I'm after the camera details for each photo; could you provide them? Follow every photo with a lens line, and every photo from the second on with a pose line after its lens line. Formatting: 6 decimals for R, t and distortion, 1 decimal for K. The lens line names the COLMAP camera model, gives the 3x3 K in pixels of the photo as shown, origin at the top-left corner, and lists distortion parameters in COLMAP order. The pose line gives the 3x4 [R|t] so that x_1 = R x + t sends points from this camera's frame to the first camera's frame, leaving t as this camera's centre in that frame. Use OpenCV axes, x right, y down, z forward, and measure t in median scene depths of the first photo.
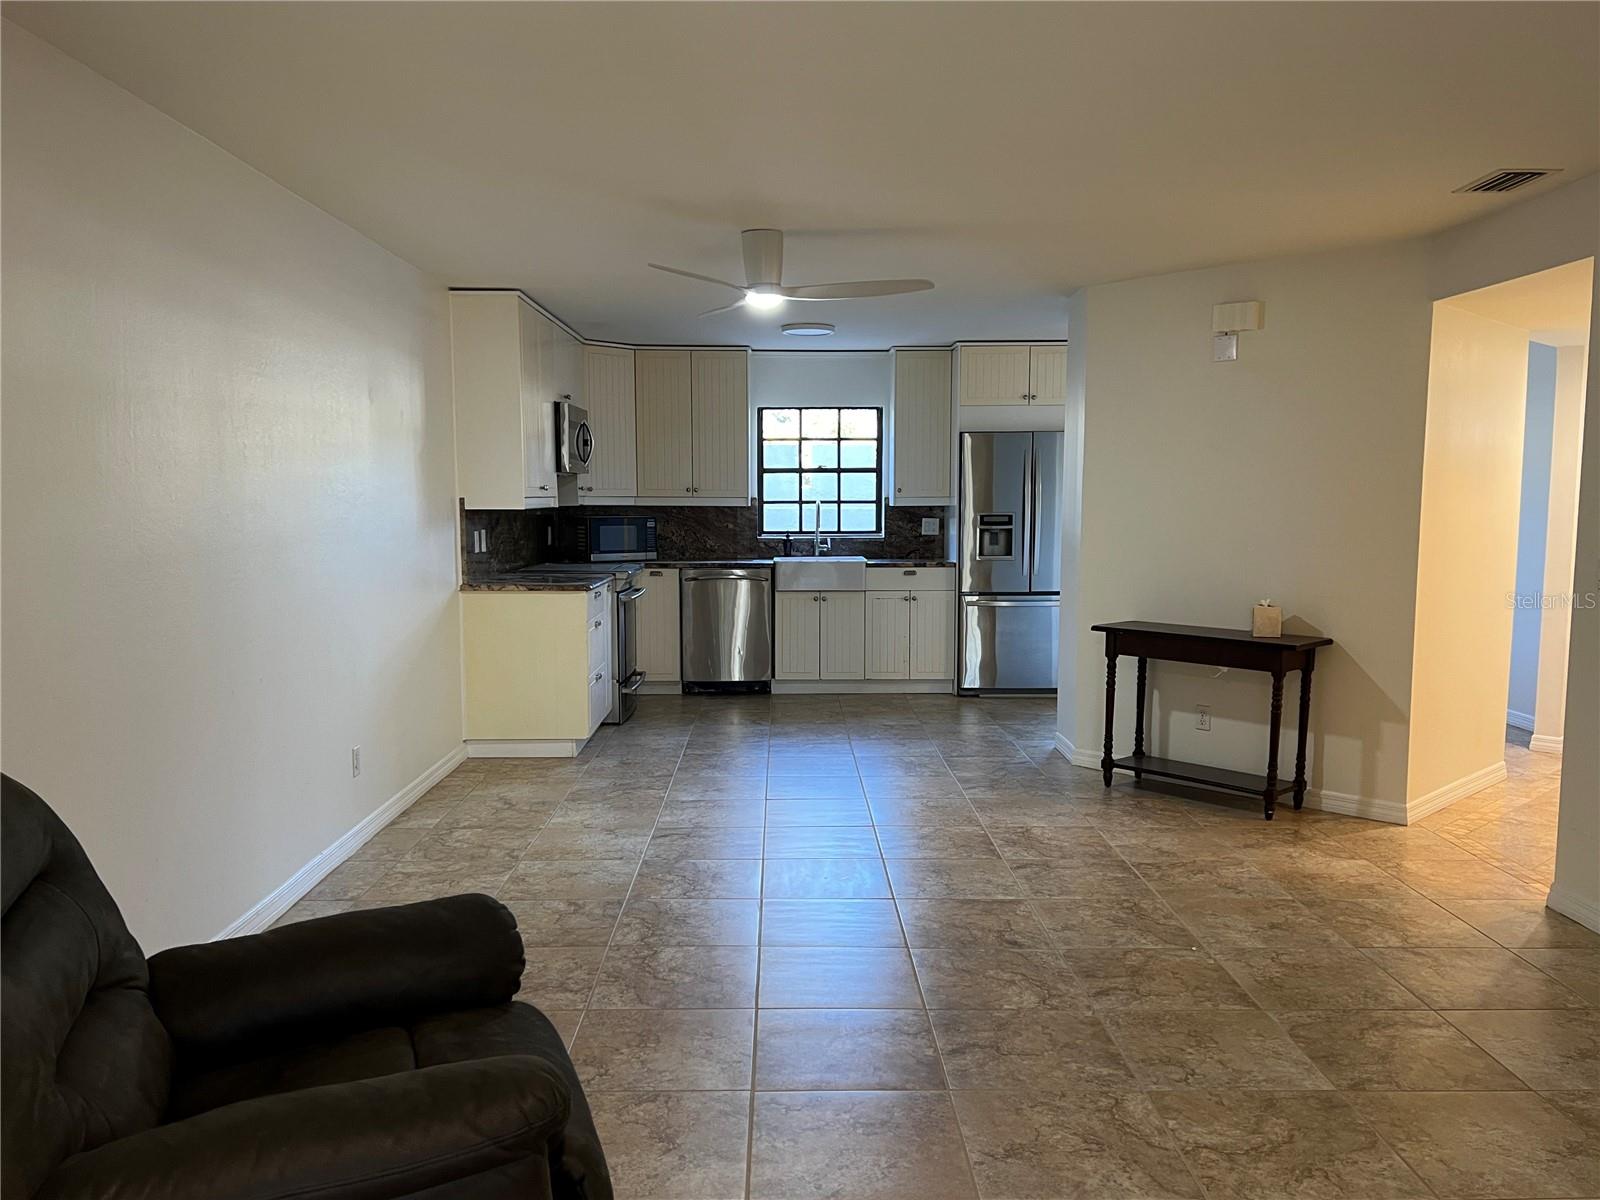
lens RADIAL K [[1247.5, 0, 800.0], [0, 1247.5, 600.0], [0, 0, 1]] dist [0.074891, -0.045214]
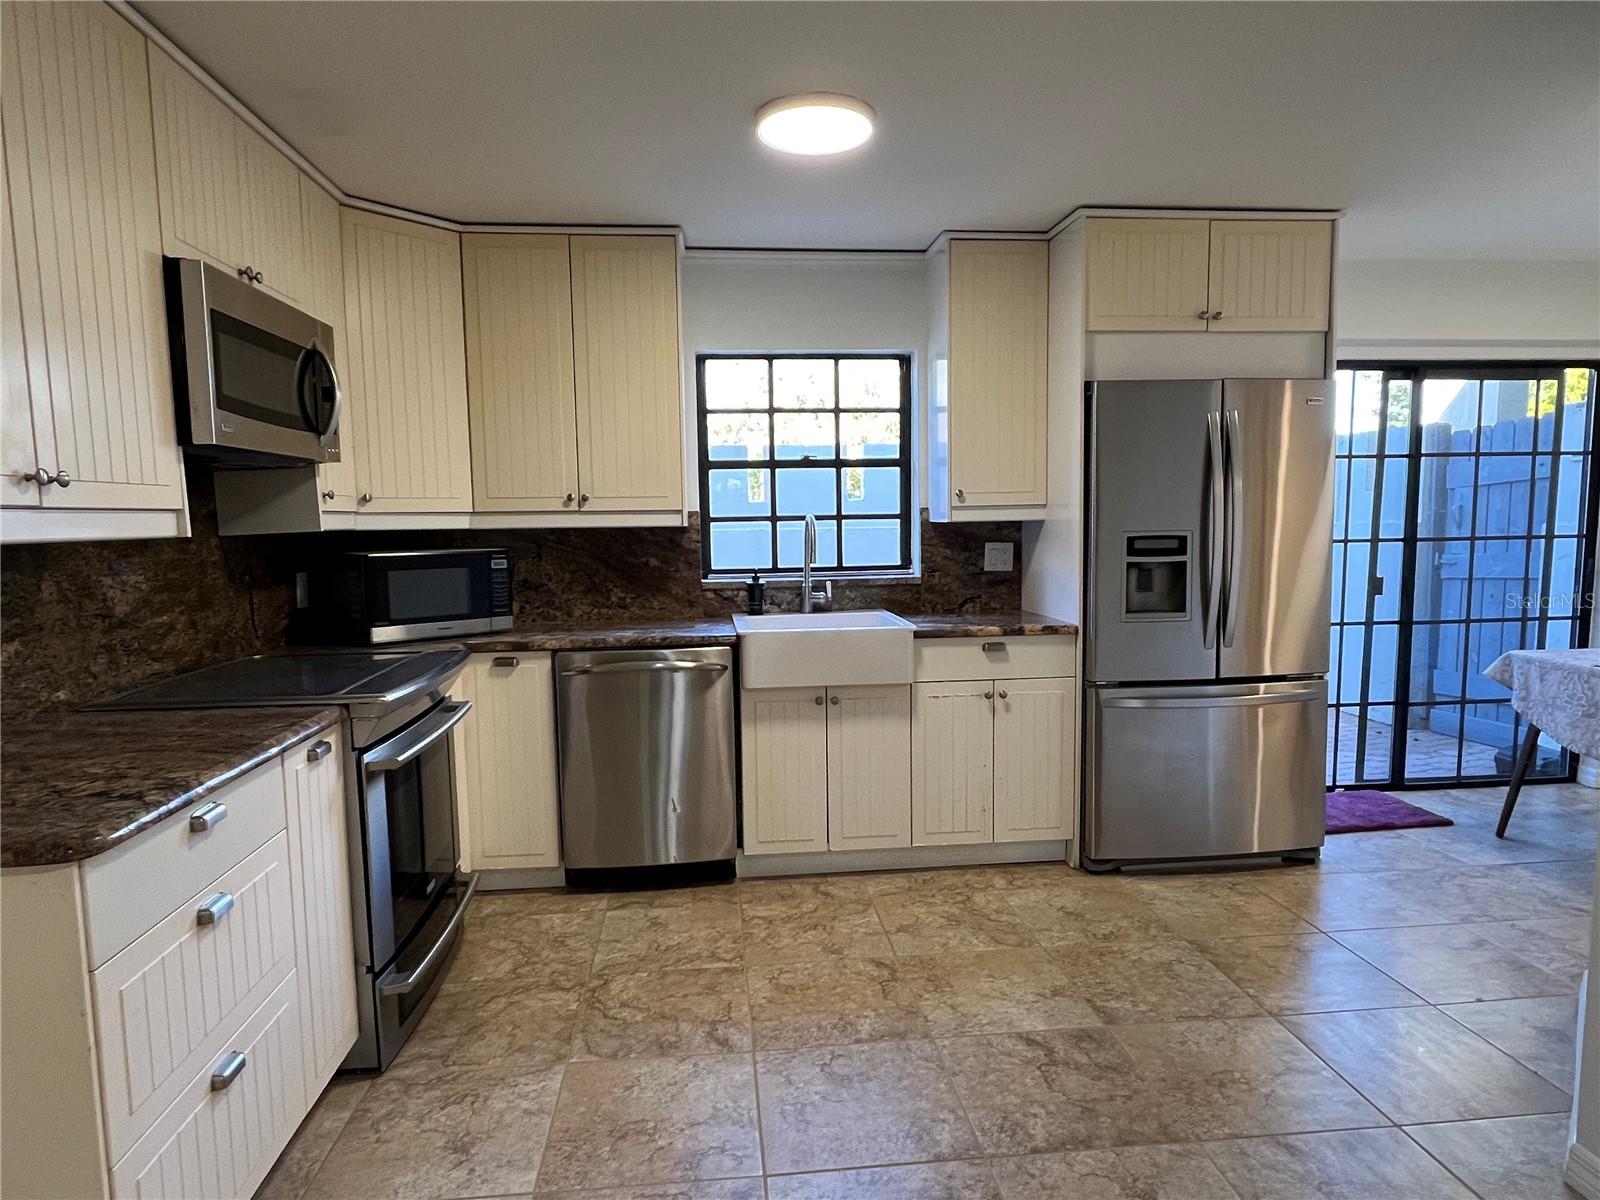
lens RADIAL K [[950.5, 0, 796.5], [0, 950.5, 607.3], [0, 0, 1]] dist [-0.000814, -0.000823]
pose [[0.996342, -0.023058, 0.082292, -0.028748], [0.022273, 0.999697, 0.010445, -0.044798], [-0.082508, -0.008574, 0.996554, 0.602578]]
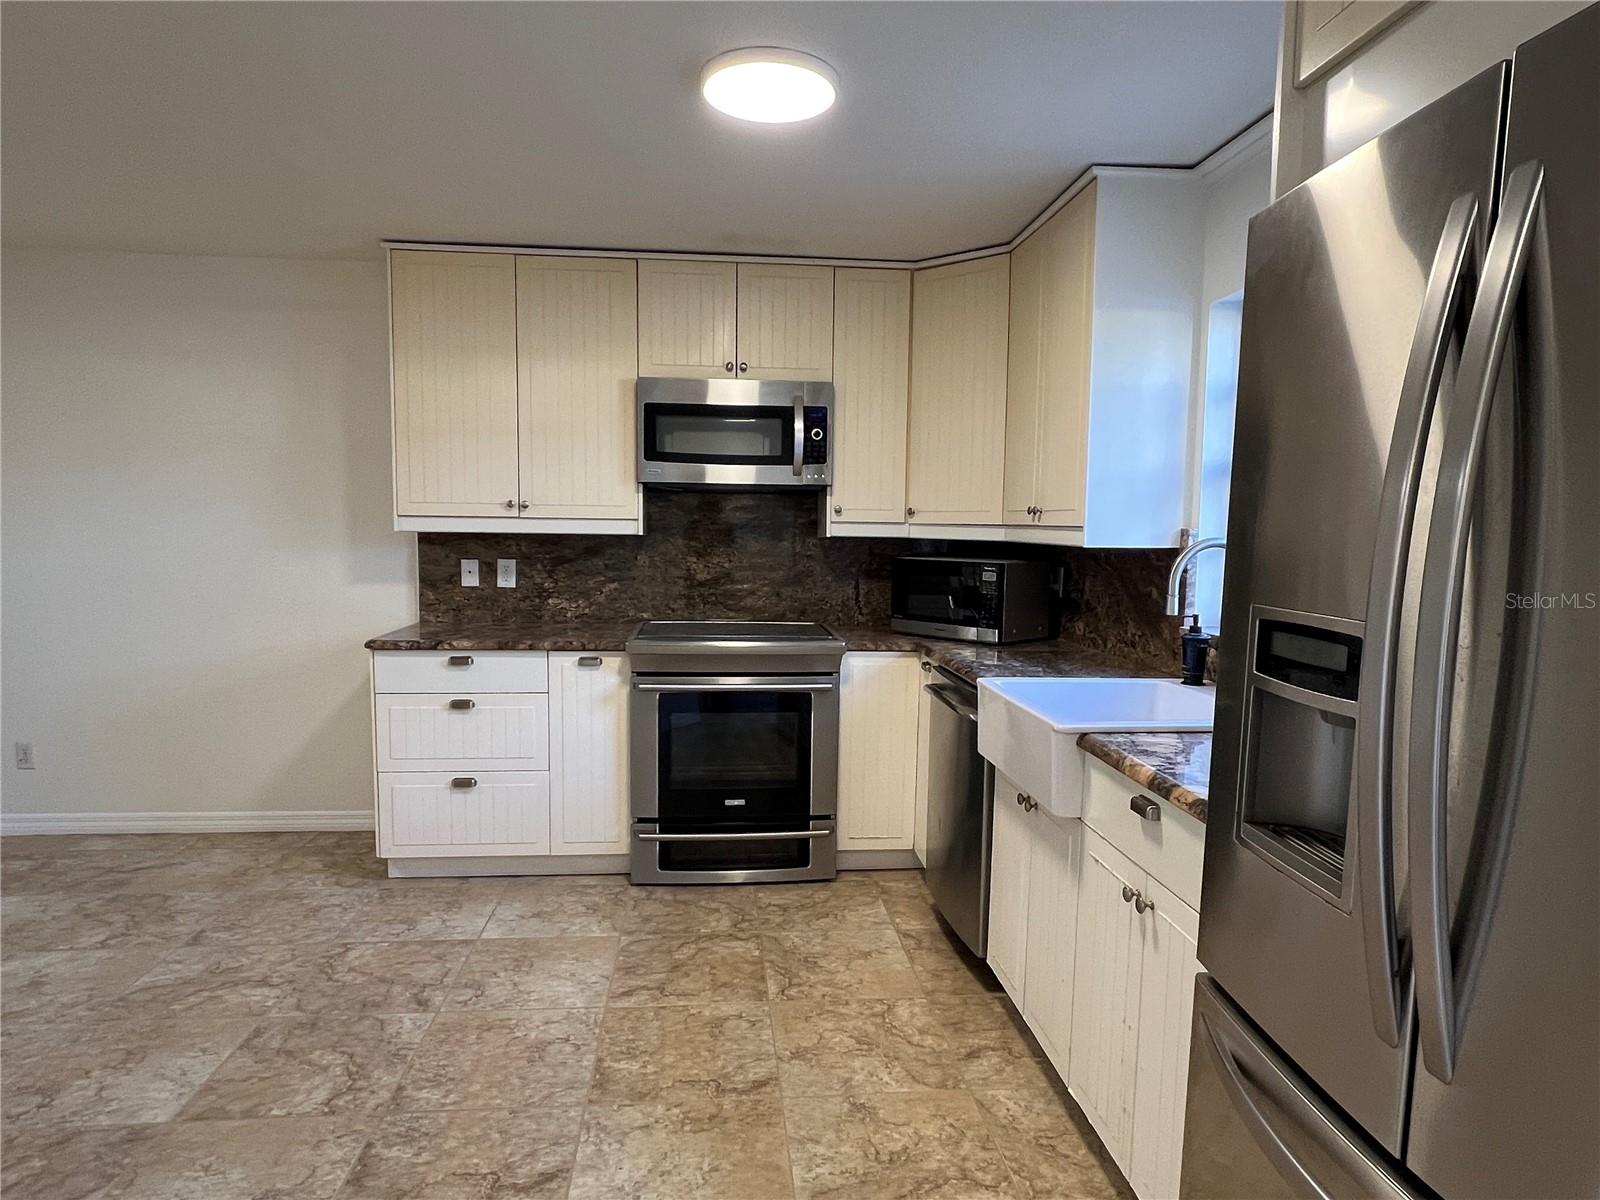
lens RADIAL K [[950.5, 0, 796.5], [0, 950.5, 607.3], [0, 0, 1]] dist [-0.000814, -0.000823]
pose [[0.078886, 0.087561, -0.993031, 0.282140], [-0.099206, 0.991880, 0.079579, -0.073282], [0.991935, 0.092237, 0.086932, 0.903139]]
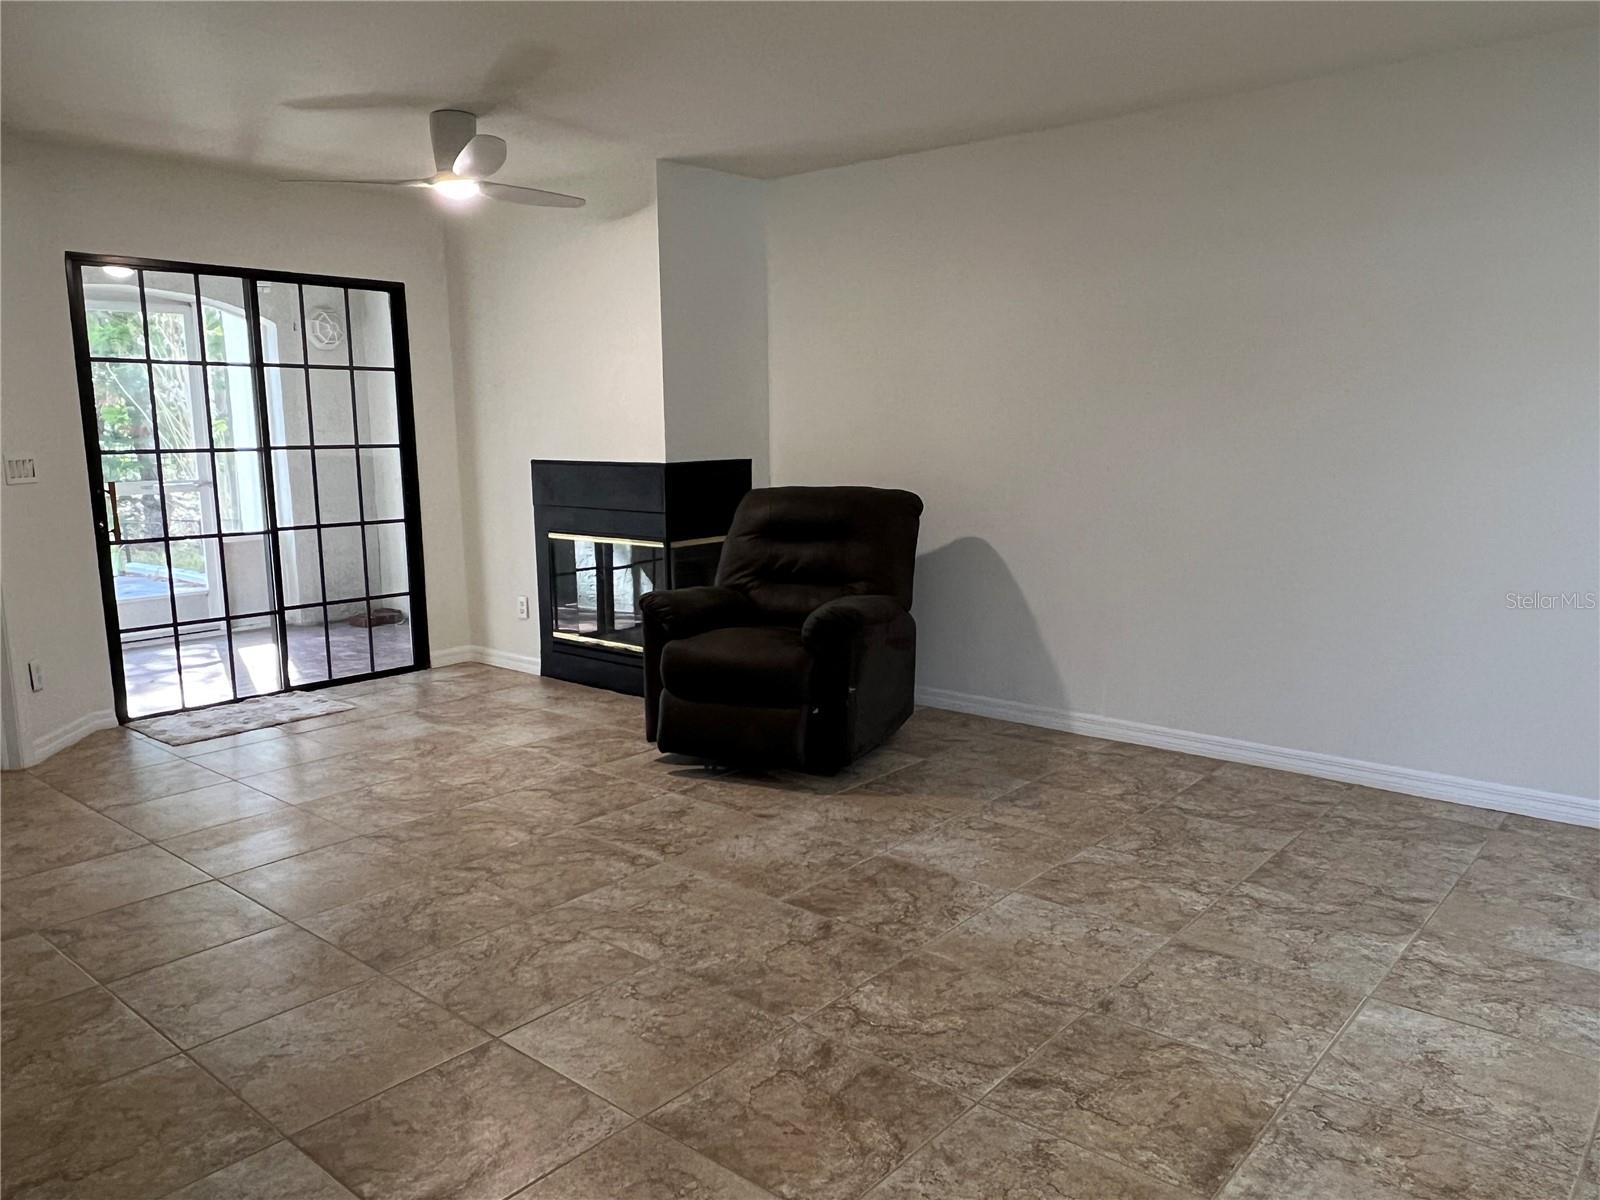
lens RADIAL K [[1170.2, 0, 799.4], [0, 1170.2, 611.8], [0, 0, 1]] dist [0.004041, -0.004806]
pose [[-0.662123, 0.122447, -0.739324, 0.297795], [-0.058194, 0.975180, 0.213628, -0.034744], [0.747132, 0.184472, -0.638563, 0.567295]]
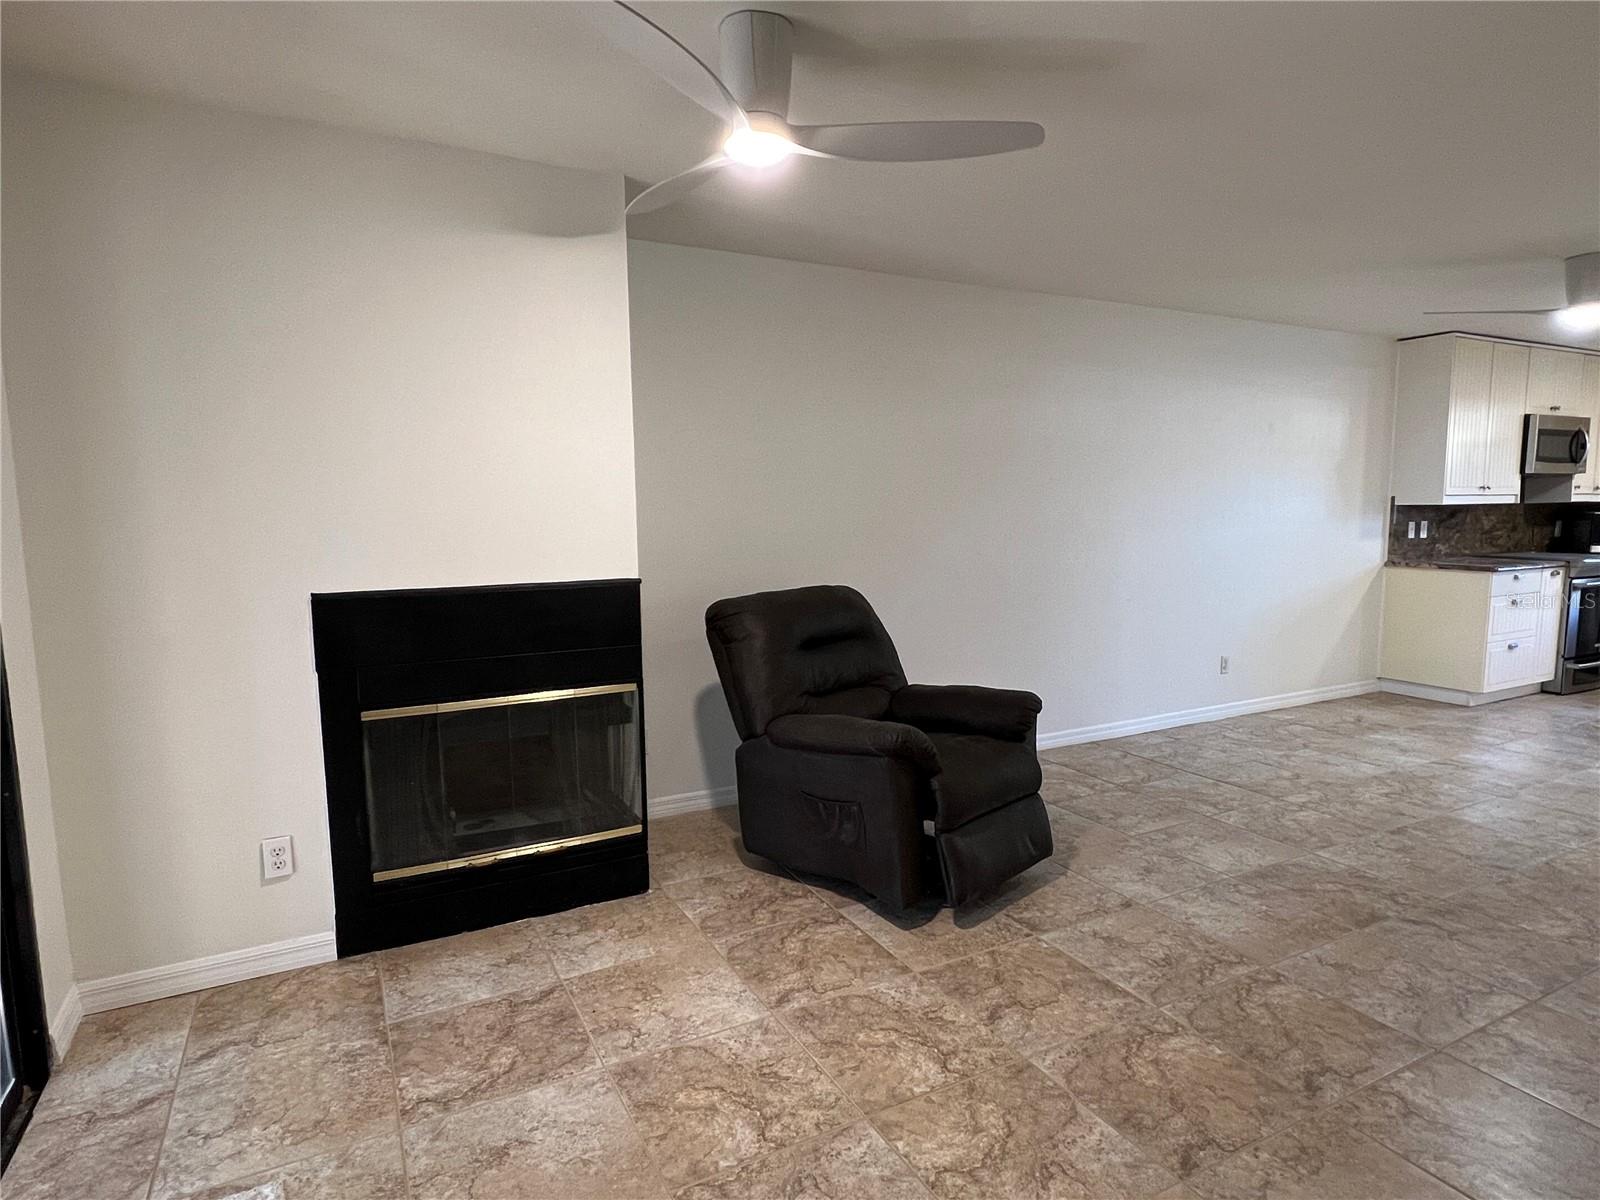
lens RADIAL K [[893.4, 0, 805.1], [0, 893.4, 616.5], [0, 0, 1]] dist [-0.003864, 0.002408]
pose [[0.453162, 0.102132, -0.885558, 0.225102], [-0.064317, 0.994572, 0.081792, 0.006001], [0.889105, 0.019892, 0.457271, 0.012014]]
